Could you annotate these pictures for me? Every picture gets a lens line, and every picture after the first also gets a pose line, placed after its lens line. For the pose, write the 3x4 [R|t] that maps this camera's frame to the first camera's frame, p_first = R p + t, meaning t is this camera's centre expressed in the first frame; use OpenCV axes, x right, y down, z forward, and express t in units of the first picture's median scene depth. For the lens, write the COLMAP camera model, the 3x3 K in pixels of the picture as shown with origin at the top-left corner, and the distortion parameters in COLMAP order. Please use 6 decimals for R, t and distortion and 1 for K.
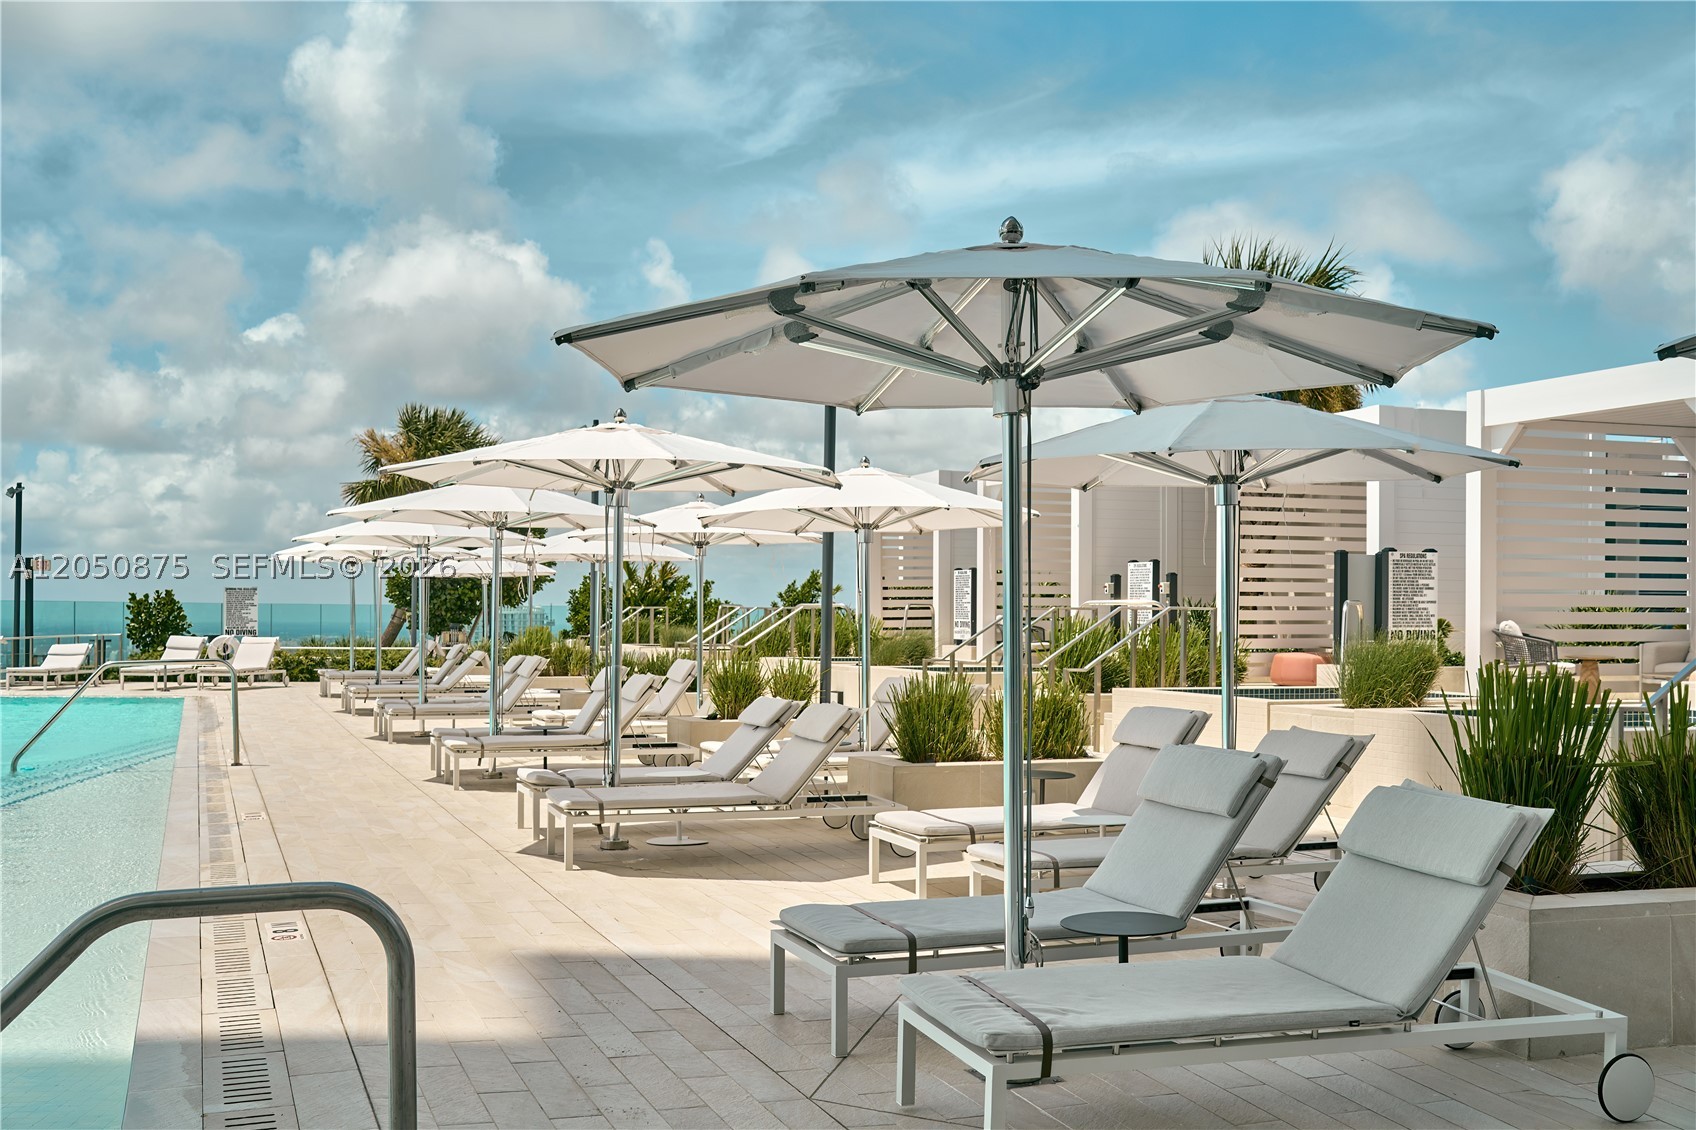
lens RADIAL K [[1781.5, 0, 840.4], [0, 1781.5, 574.2], [0, 0, 1]] dist [0.016509, 0.000000]
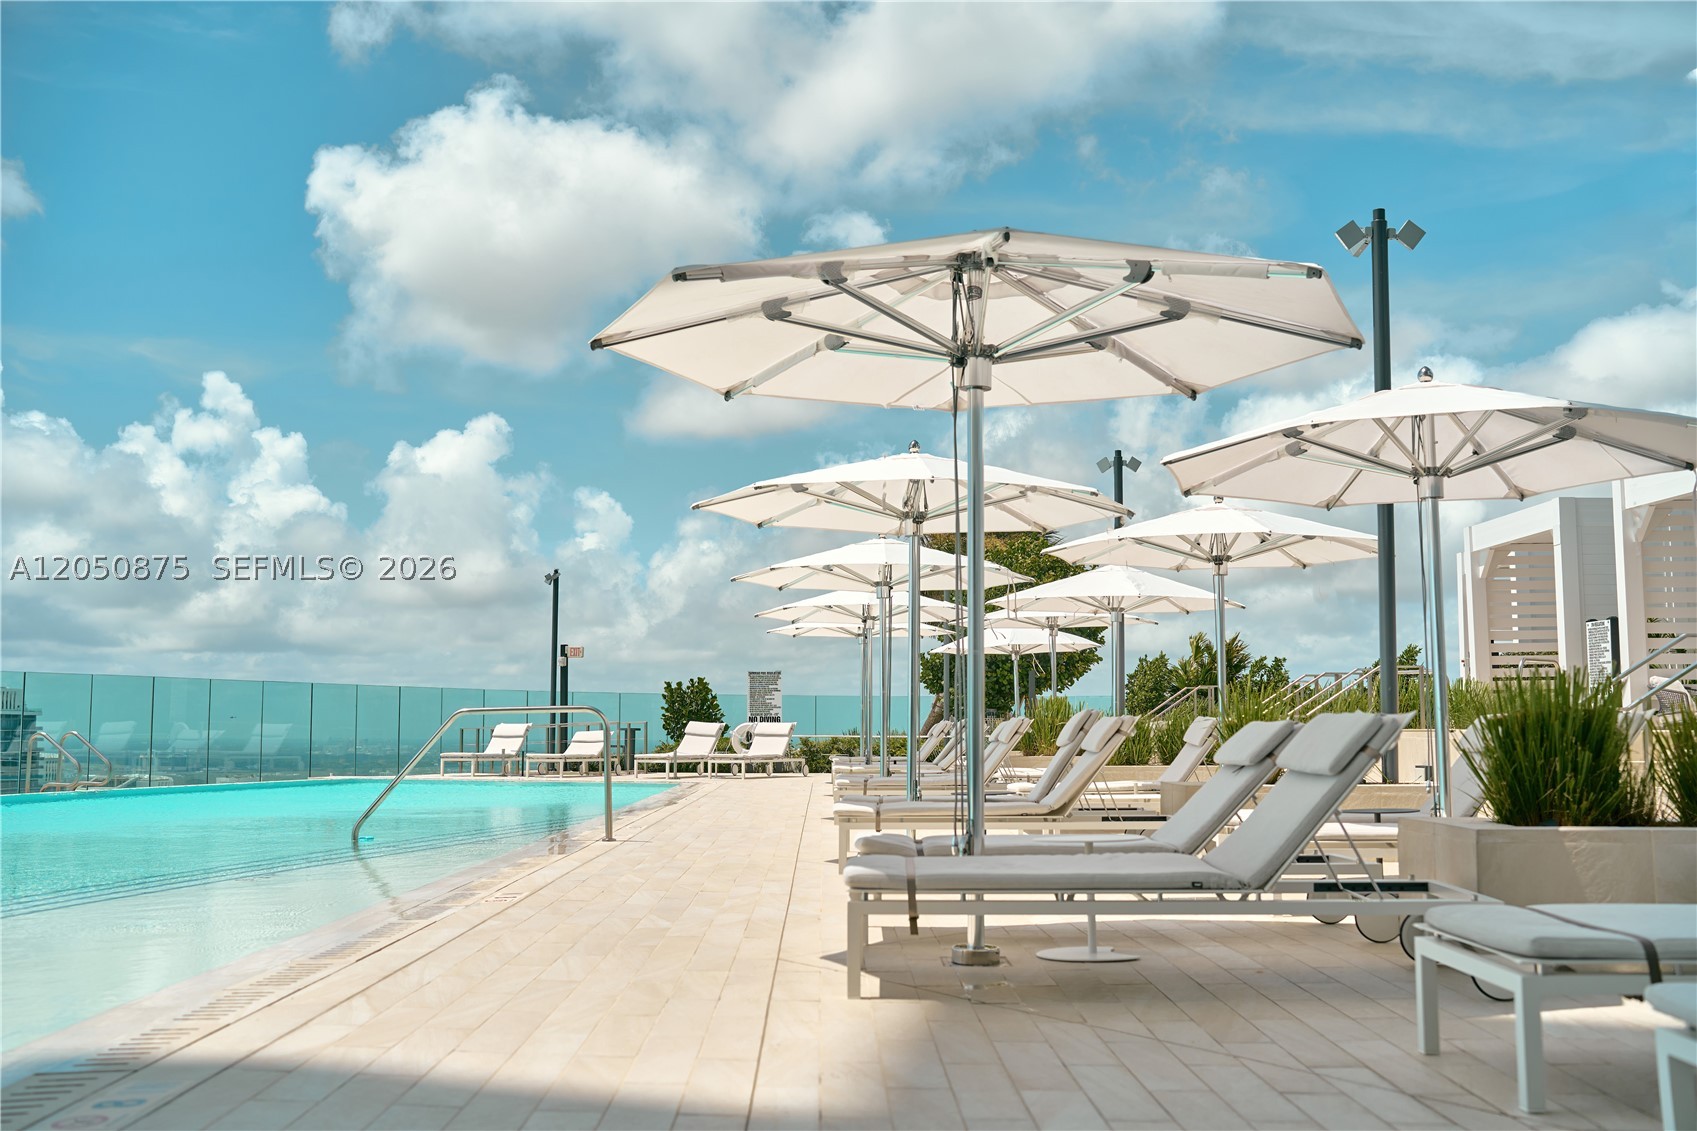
lens RADIAL K [[1782.5, 0, 850.1], [0, 1782.5, 559.4], [0, 0, 1]] dist [0.016509, 0.000000]
pose [[0.947004, -0.035643, -0.319237, 0.008575], [0.012312, 0.997122, -0.074806, 0.021420], [0.320985, 0.066911, 0.944718, 0.139514]]
